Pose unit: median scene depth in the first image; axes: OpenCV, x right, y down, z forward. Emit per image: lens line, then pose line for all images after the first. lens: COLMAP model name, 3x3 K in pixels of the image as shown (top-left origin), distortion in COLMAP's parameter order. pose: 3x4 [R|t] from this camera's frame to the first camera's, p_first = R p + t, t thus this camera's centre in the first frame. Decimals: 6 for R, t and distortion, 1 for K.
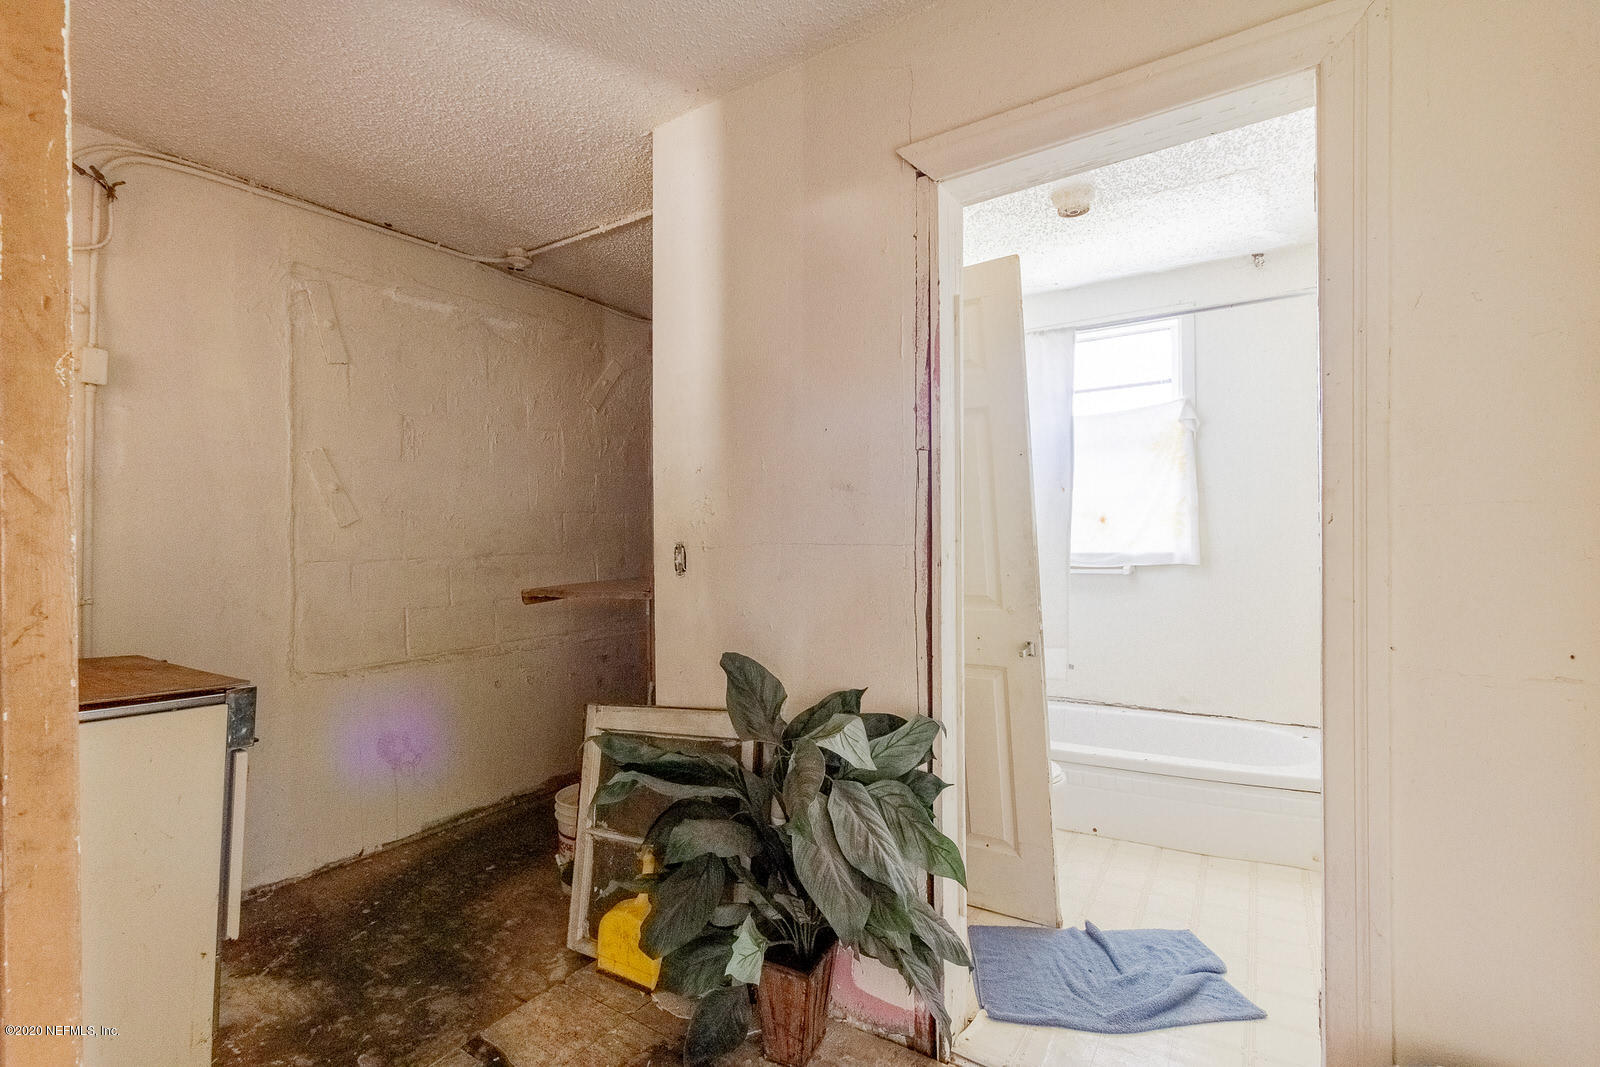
lens RADIAL K [[765.4, 0, 786.1], [0, 765.4, 538.5], [0, 0, 1]] dist [0.003807, -0.000357]
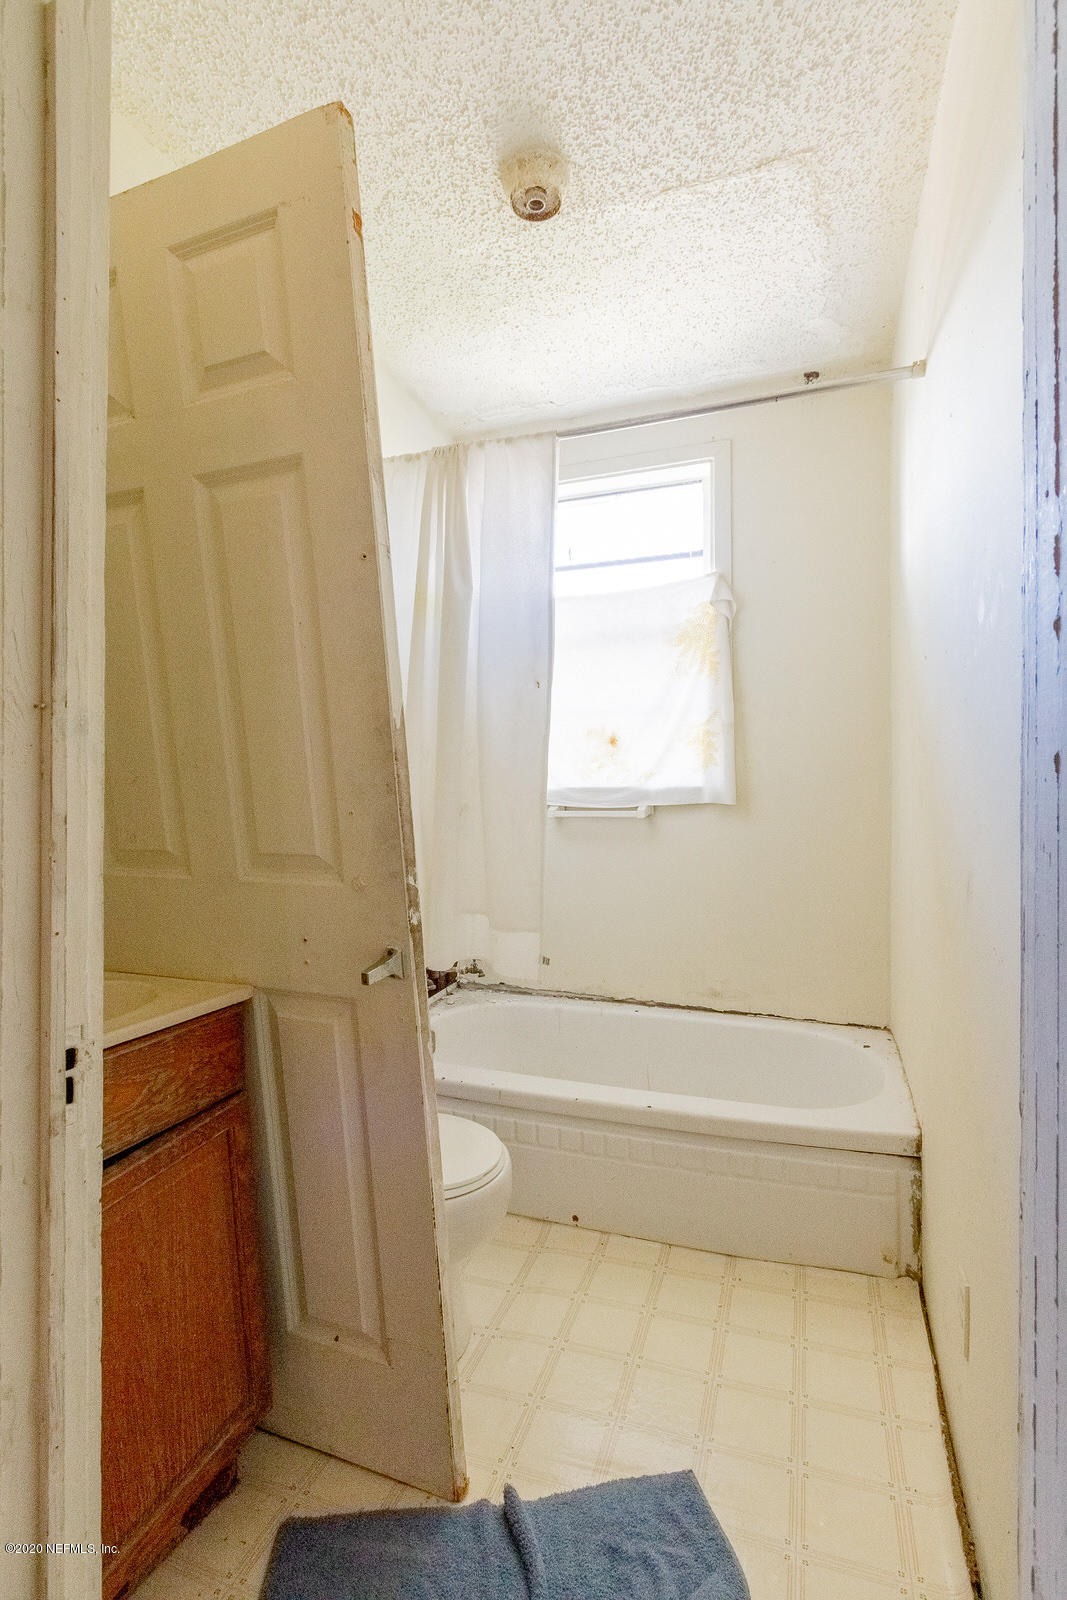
lens RADIAL K [[765.4, 0, 542.4], [0, 765.4, 799.9], [0, 0, 1]] dist [0.003807, -0.000357]
pose [[0.975283, 0.000340, 0.220961, 0.204092], [-0.003265, 0.999912, 0.012871, 0.021897], [-0.220937, -0.013274, 0.975198, 0.338538]]
